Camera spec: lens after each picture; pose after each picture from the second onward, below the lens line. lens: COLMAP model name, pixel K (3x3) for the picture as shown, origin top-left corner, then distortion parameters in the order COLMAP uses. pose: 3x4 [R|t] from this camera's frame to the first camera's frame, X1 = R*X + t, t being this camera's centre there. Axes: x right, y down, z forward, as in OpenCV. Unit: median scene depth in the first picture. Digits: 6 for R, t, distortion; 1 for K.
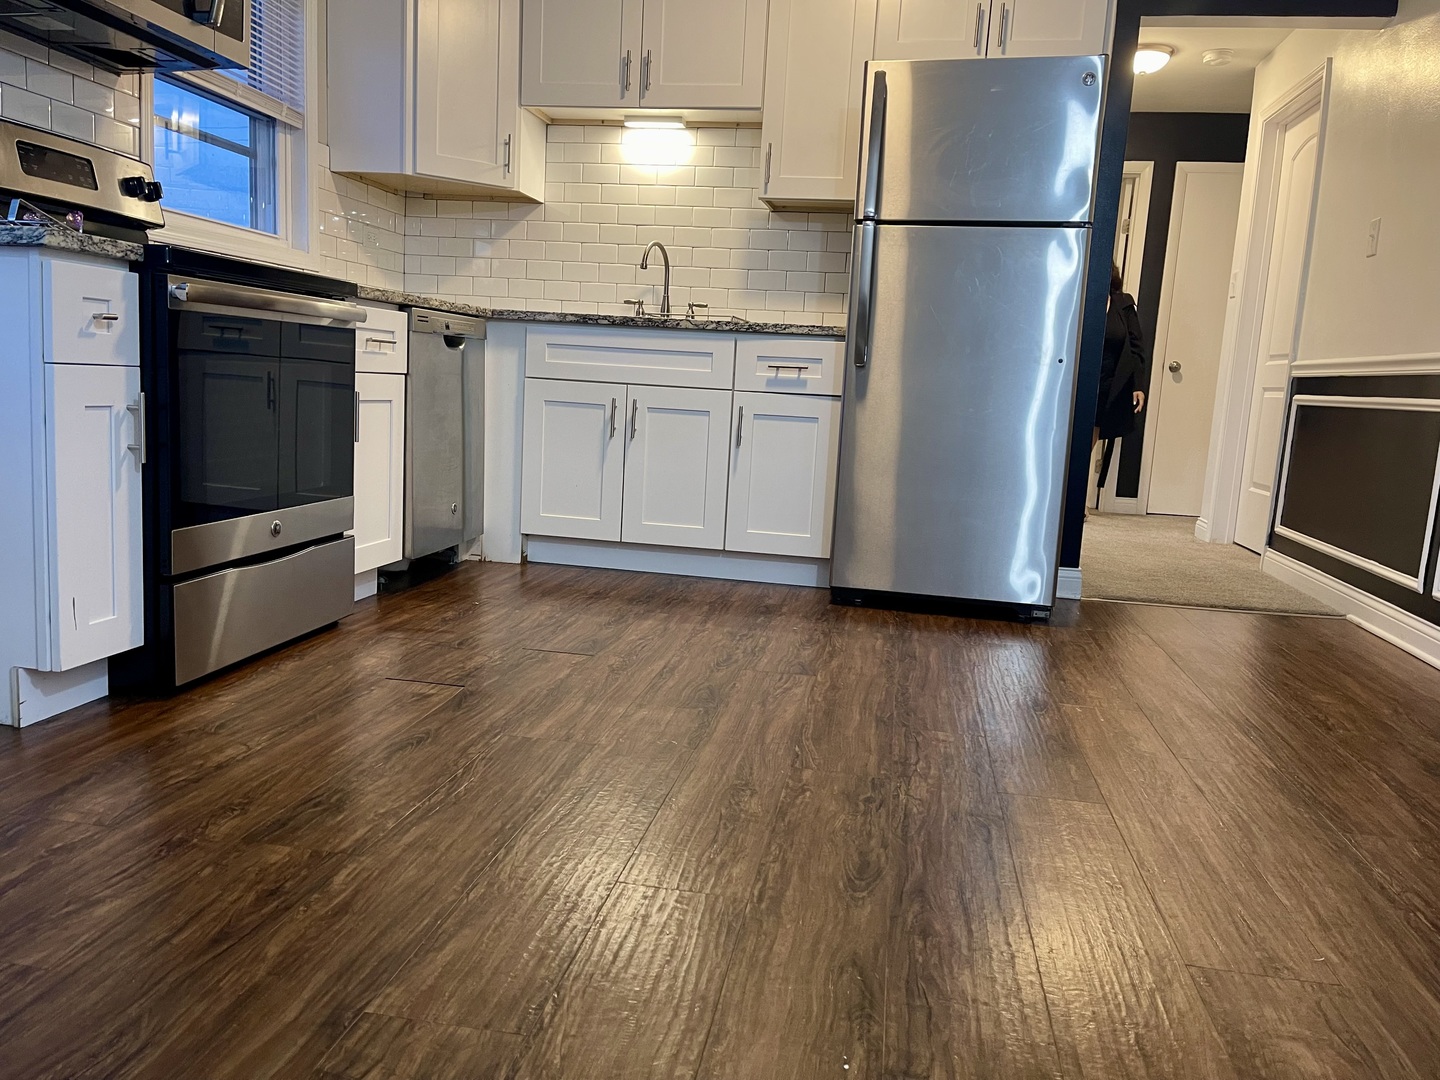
lens RADIAL K [[1090.3, 0, 720.0], [0, 1090.3, 540.0], [0, 0, 1]] dist [0.074906, -0.102816]
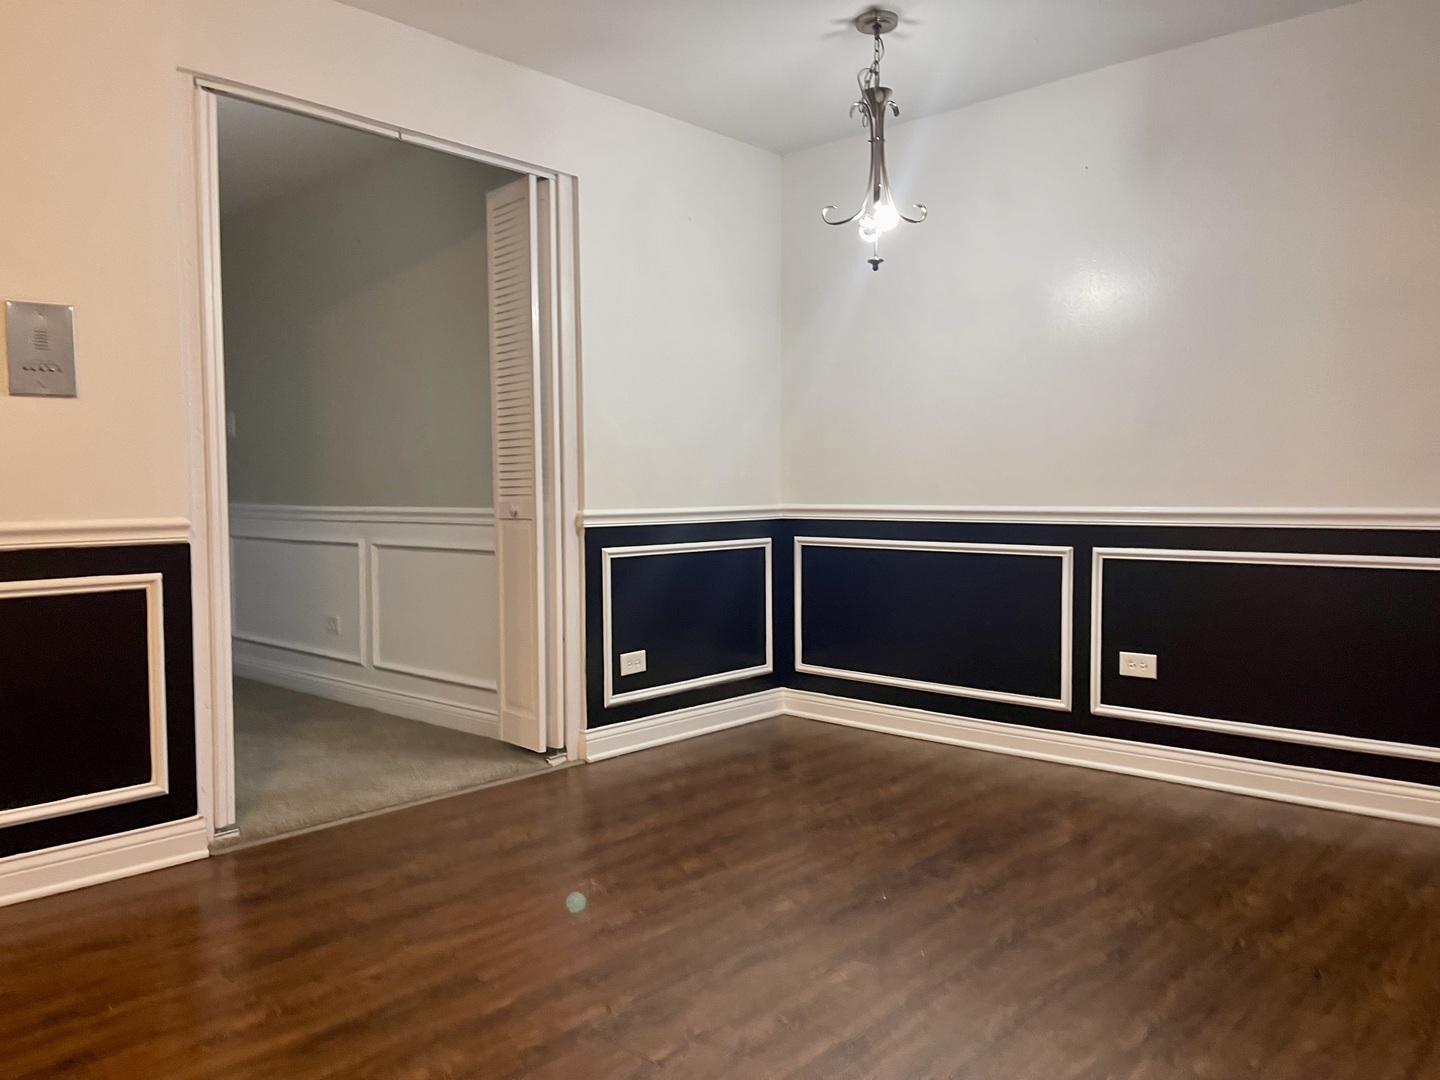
lens RADIAL K [[1093.6, 0, 715.6], [0, 1093.6, 543.7], [0, 0, 1]] dist [0.065777, -0.085568]
pose [[-0.841163, -0.079847, 0.534854, -0.284317], [0.038044, 0.977852, 0.205813, -0.267338], [-0.539442, 0.193470, -0.819495, 1.104758]]
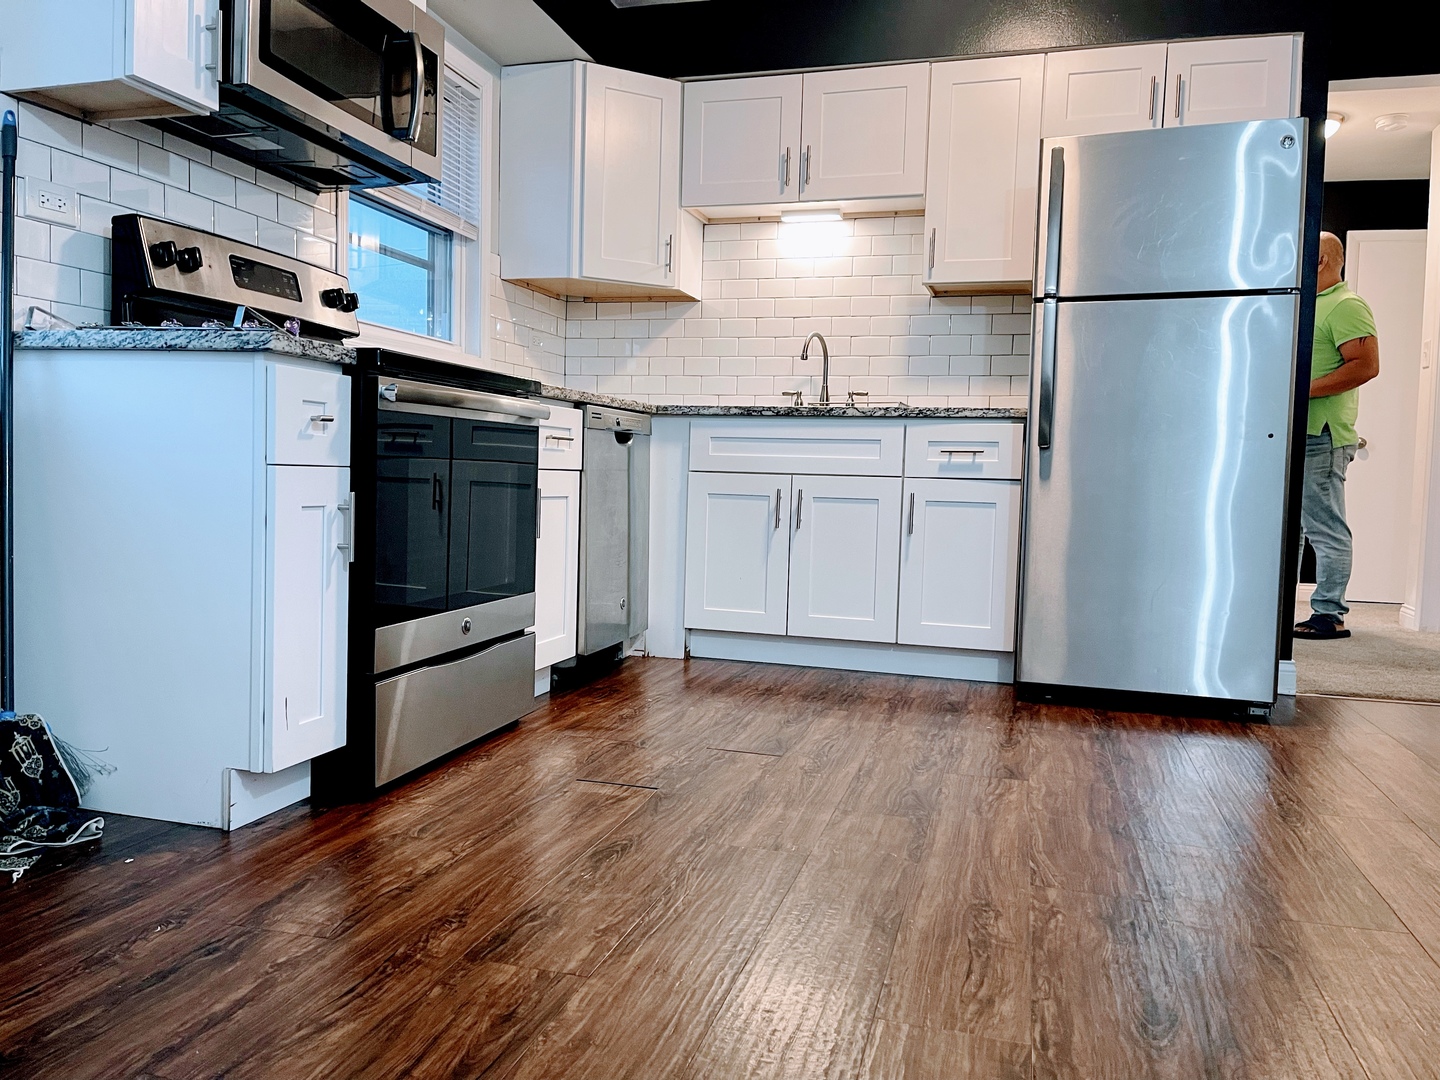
lens RADIAL K [[1093.6, 0, 715.6], [0, 1093.6, 543.7], [0, 0, 1]] dist [0.065777, -0.085568]
pose [[0.993154, -0.019962, -0.115097, -0.056009], [0.010422, 0.996503, -0.082904, 0.000194], [0.116350, 0.081137, 0.989889, 0.033108]]
